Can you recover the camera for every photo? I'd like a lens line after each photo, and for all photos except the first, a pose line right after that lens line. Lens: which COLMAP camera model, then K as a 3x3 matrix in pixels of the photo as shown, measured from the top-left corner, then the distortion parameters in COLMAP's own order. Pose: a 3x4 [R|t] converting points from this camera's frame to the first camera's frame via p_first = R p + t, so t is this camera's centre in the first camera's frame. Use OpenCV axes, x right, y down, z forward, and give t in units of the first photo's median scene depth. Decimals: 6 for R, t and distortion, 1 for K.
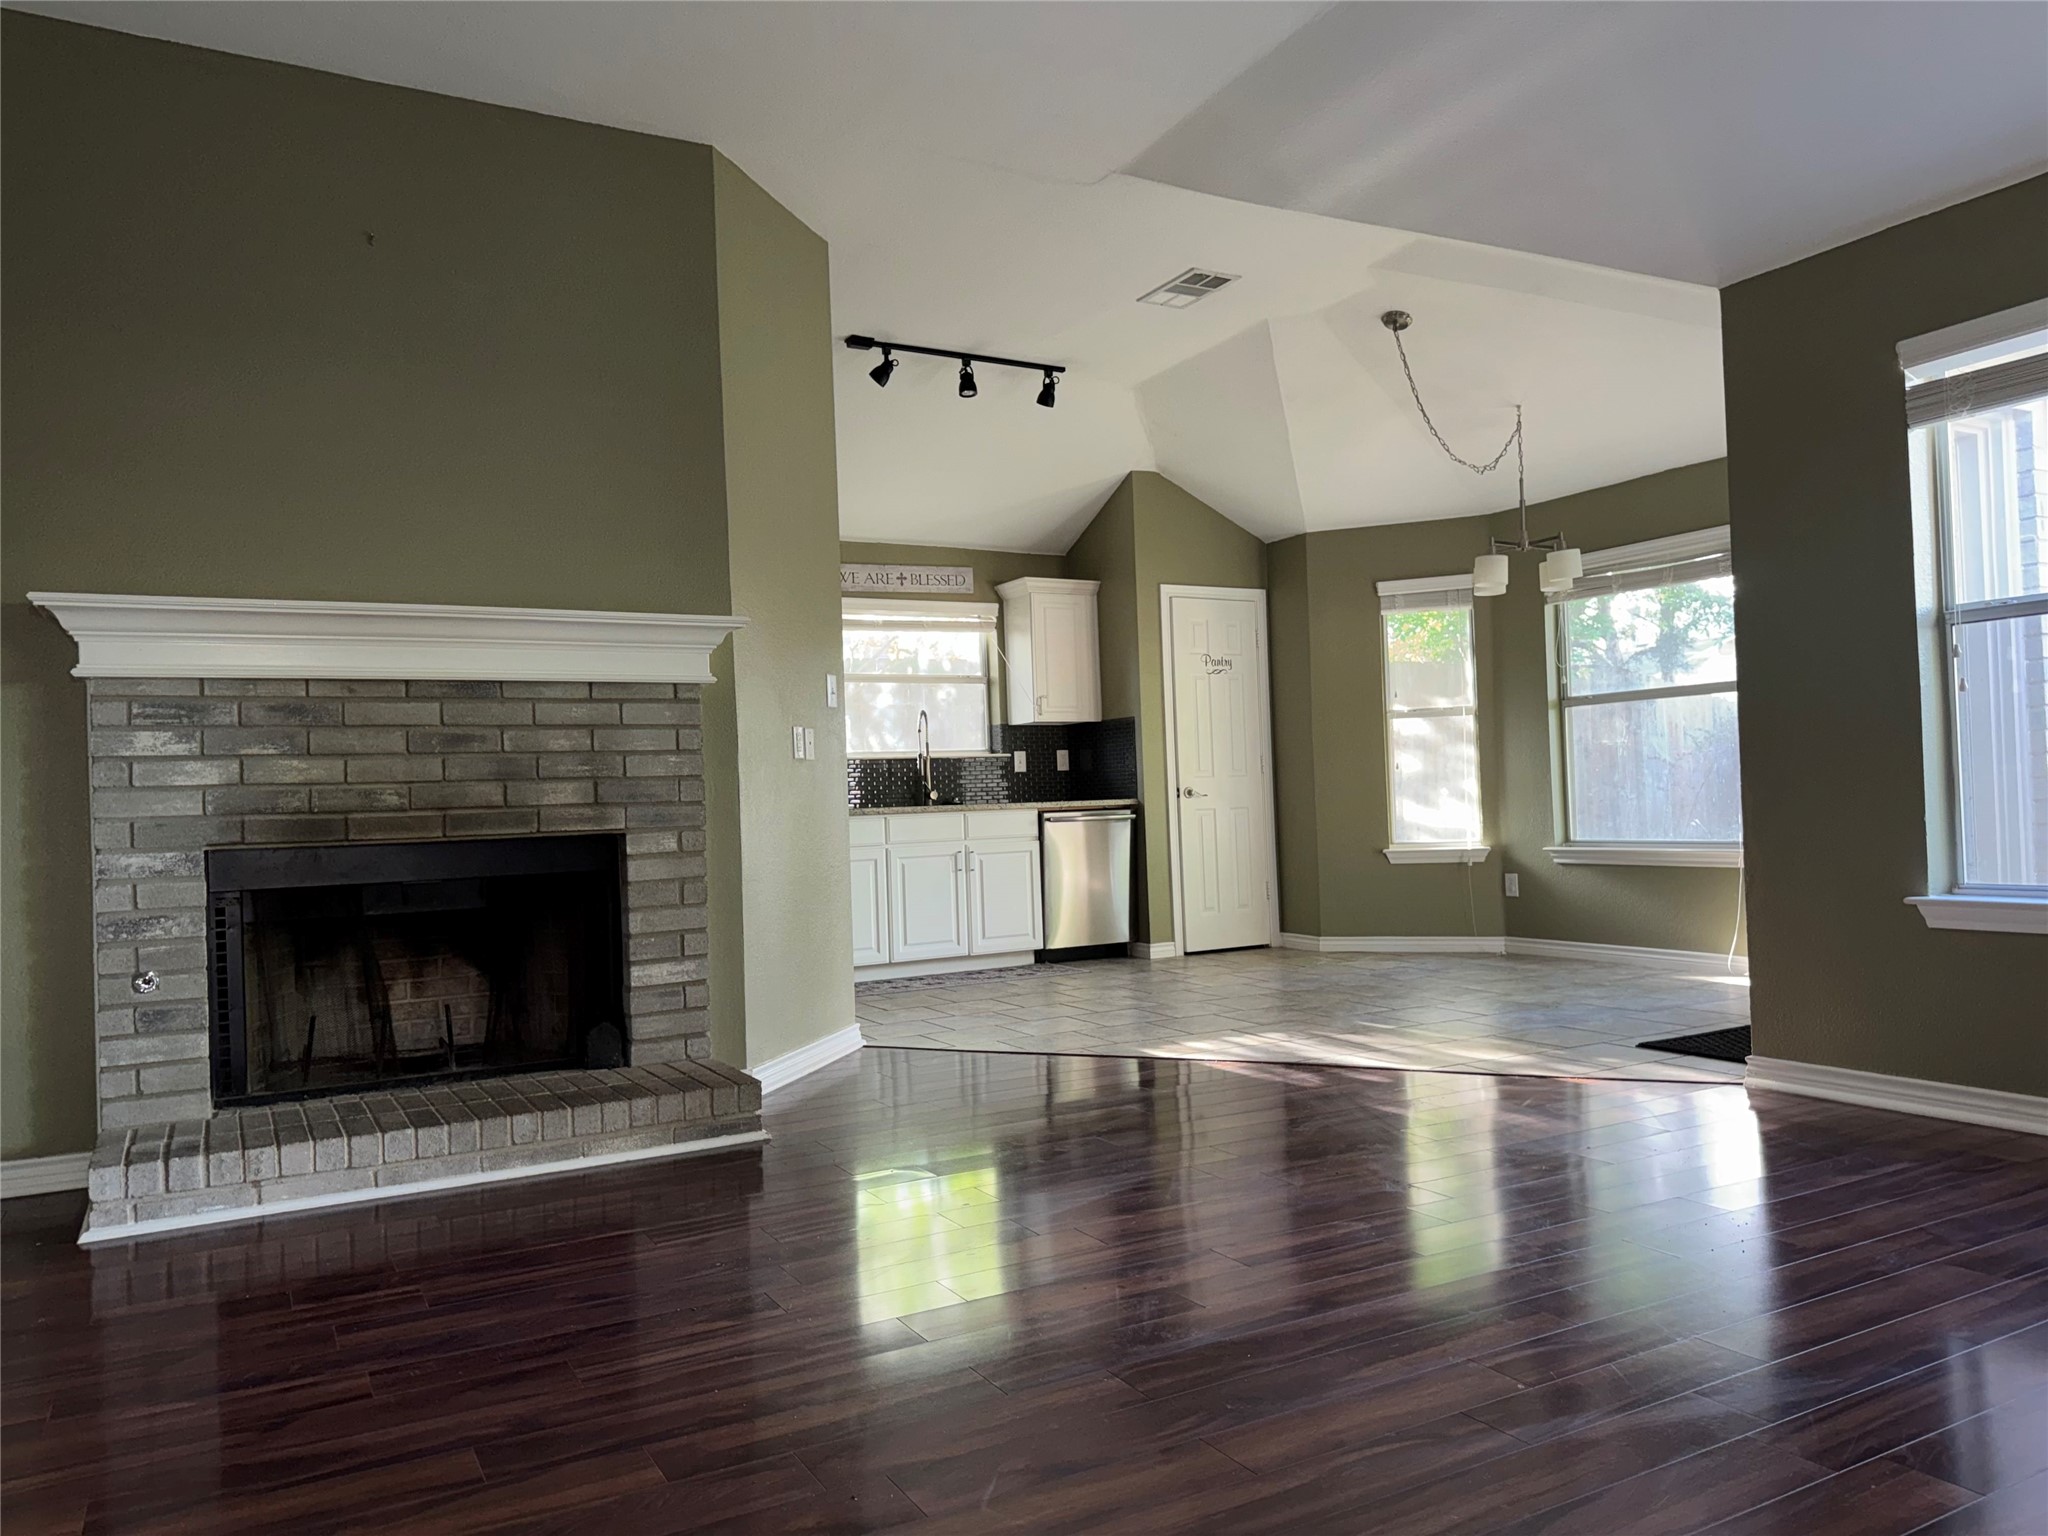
lens RADIAL K [[1428.6, 0, 1024.0], [0, 1428.6, 768.0], [0, 0, 1]] dist [0.004550, -0.000035]
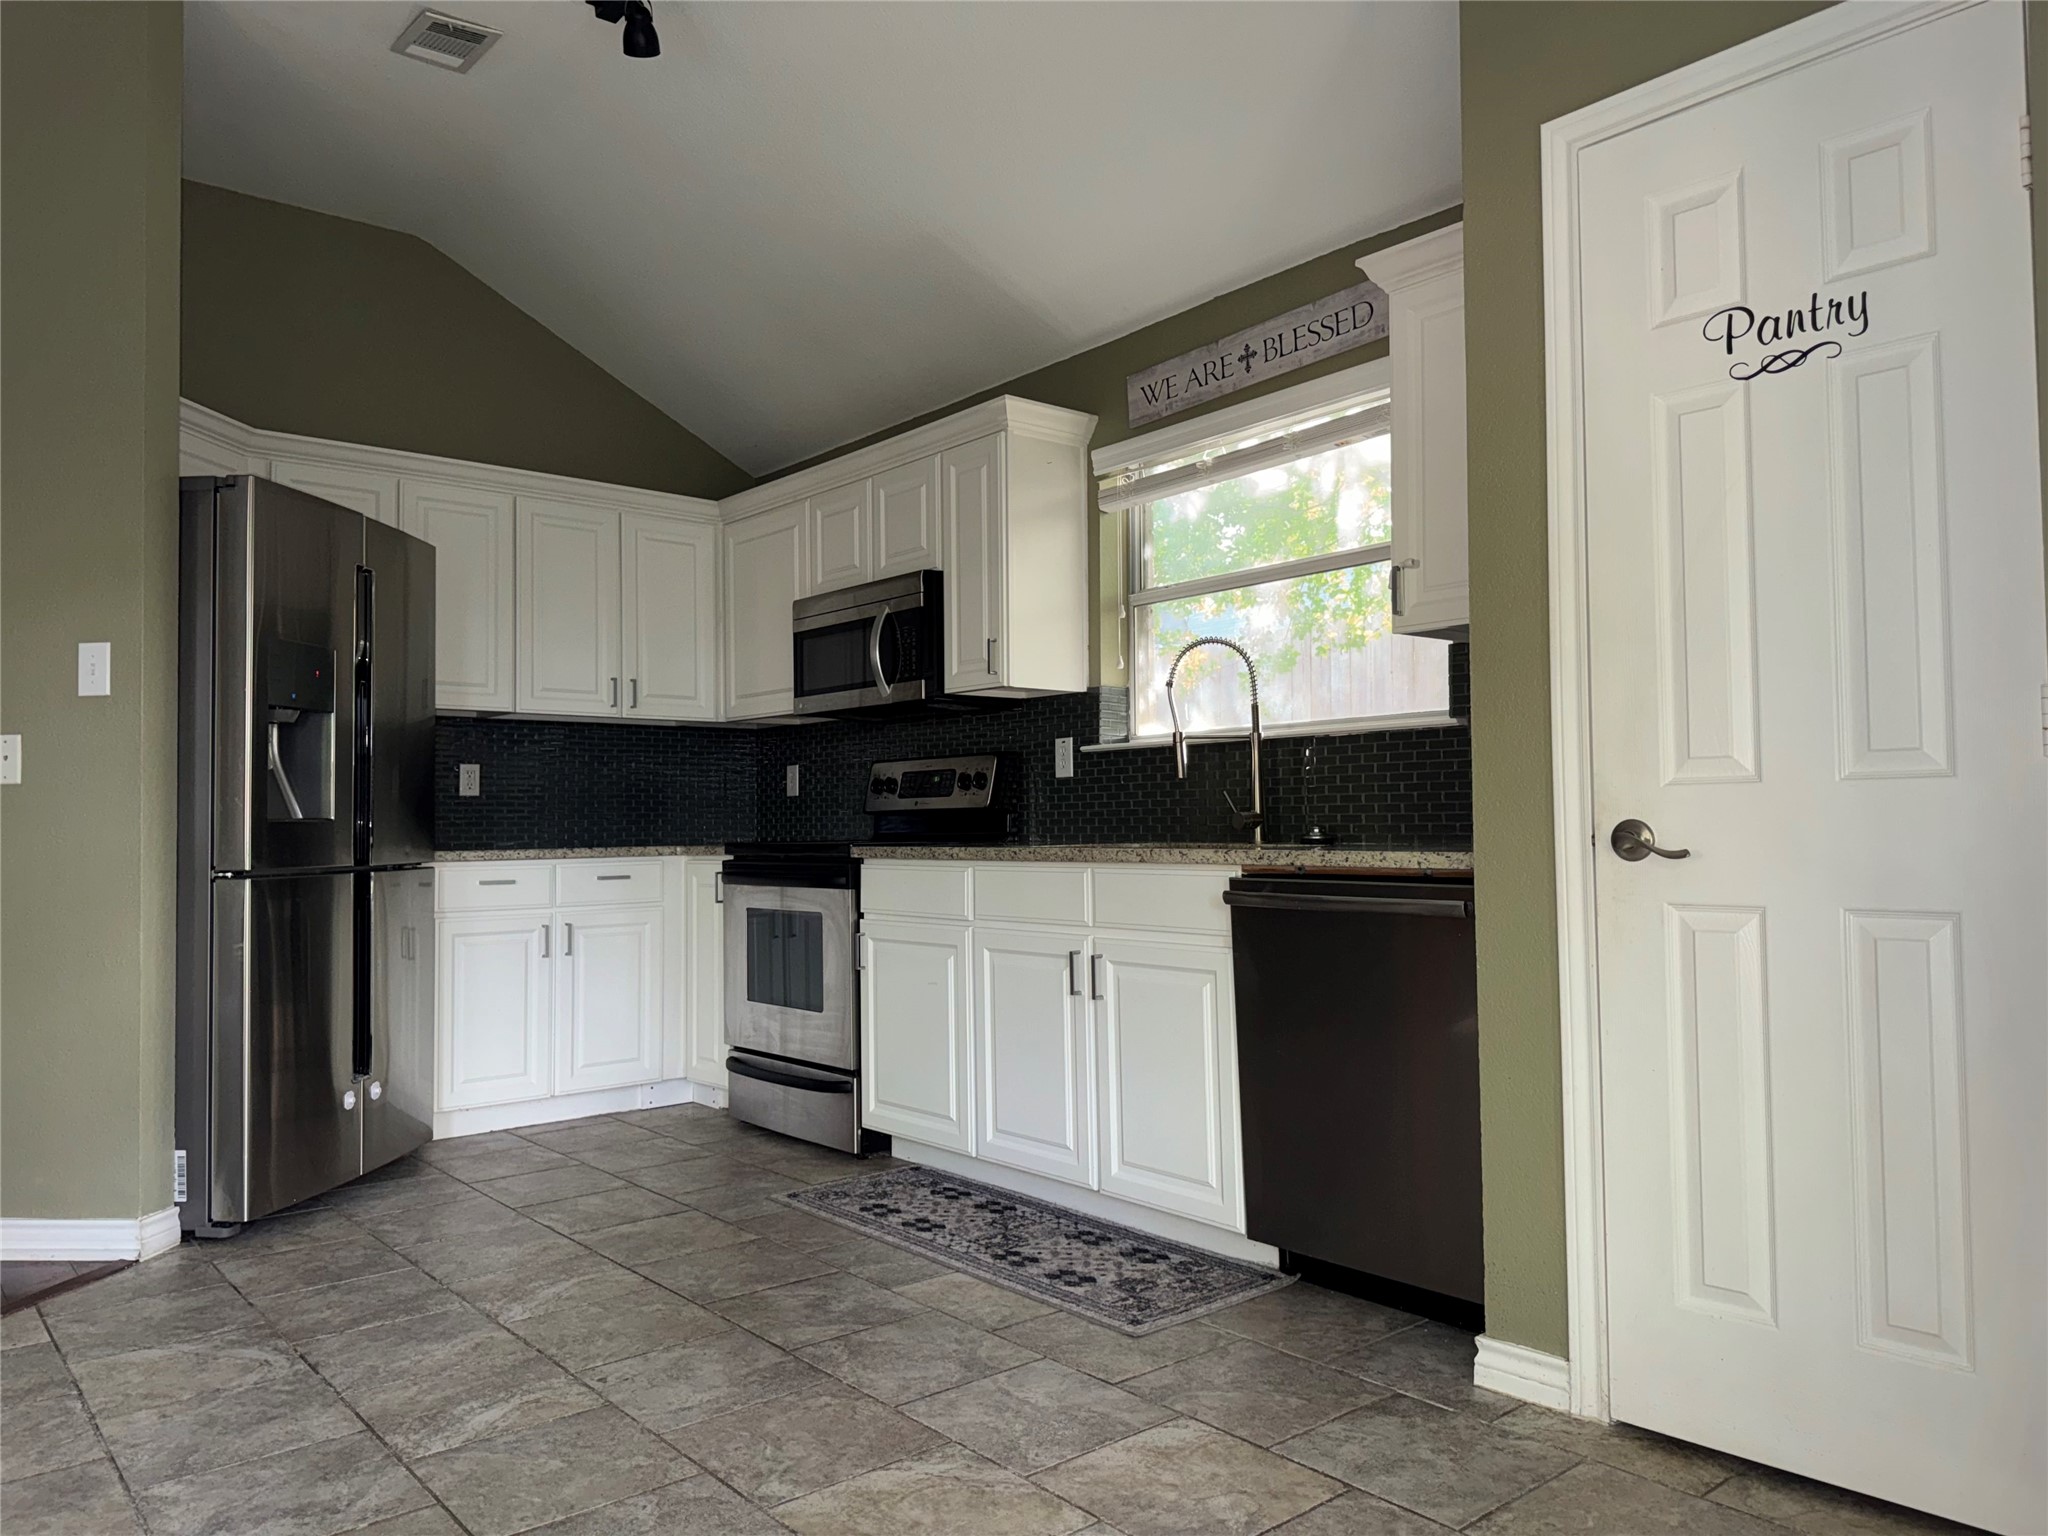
lens RADIAL K [[1428.6, 0, 1024.0], [0, 1428.6, 768.0], [0, 0, 1]] dist [0.004550, -0.000035]
pose [[0.173658, 0.000759, -0.984806, 0.366286], [0.036190, 0.999319, 0.007151, -0.002837], [0.984141, -0.036882, 0.173513, 0.838734]]
